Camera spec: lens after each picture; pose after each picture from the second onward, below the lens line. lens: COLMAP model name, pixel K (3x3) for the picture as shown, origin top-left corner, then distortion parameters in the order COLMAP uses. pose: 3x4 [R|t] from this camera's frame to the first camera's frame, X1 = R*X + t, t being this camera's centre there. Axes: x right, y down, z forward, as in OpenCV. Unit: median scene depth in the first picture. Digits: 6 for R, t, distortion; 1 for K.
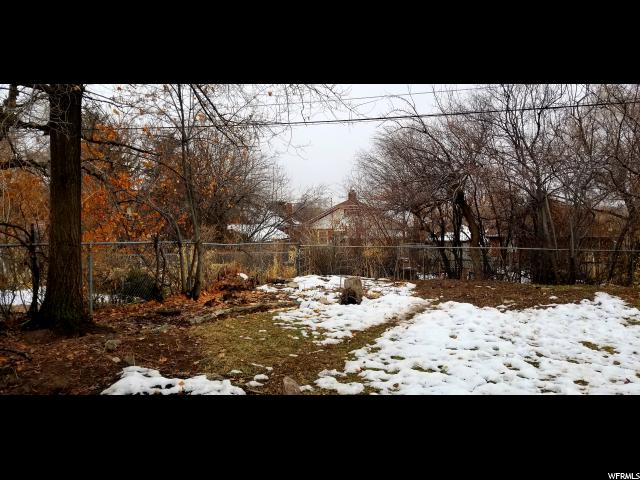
lens RADIAL K [[479.8, 0, 320.0], [0, 479.8, 240.0], [0, 0, 1]] dist [0.054417, -0.115927]
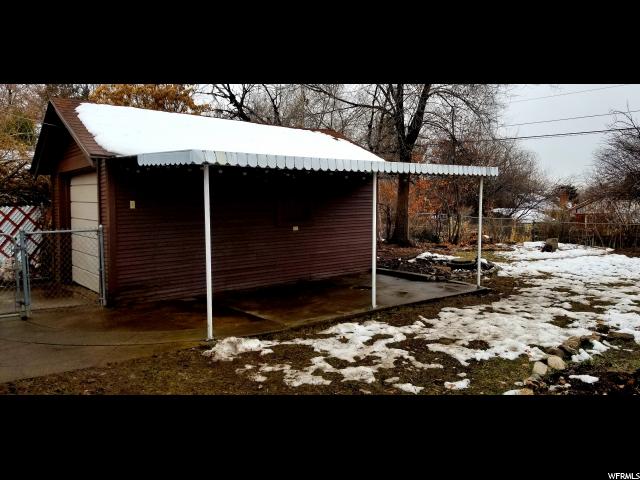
lens RADIAL K [[479.8, 0, 320.0], [0, 479.8, 240.0], [0, 0, 1]] dist [0.054417, -0.115927]
pose [[0.847138, 0.050124, -0.529003, 0.298606], [-0.032280, 0.998557, 0.042923, 0.040558], [0.530391, -0.019286, 0.847534, -0.917566]]
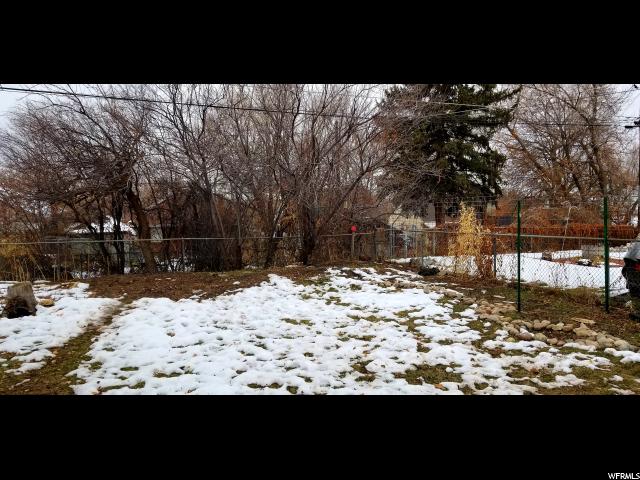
lens RADIAL K [[479.8, 0, 320.0], [0, 479.8, 240.0], [0, 0, 1]] dist [0.054417, -0.115927]
pose [[0.745200, -0.042052, 0.665514, -0.098632], [0.026918, 0.999093, 0.032990, -0.009122], [-0.666298, -0.006670, 0.745656, 0.057575]]
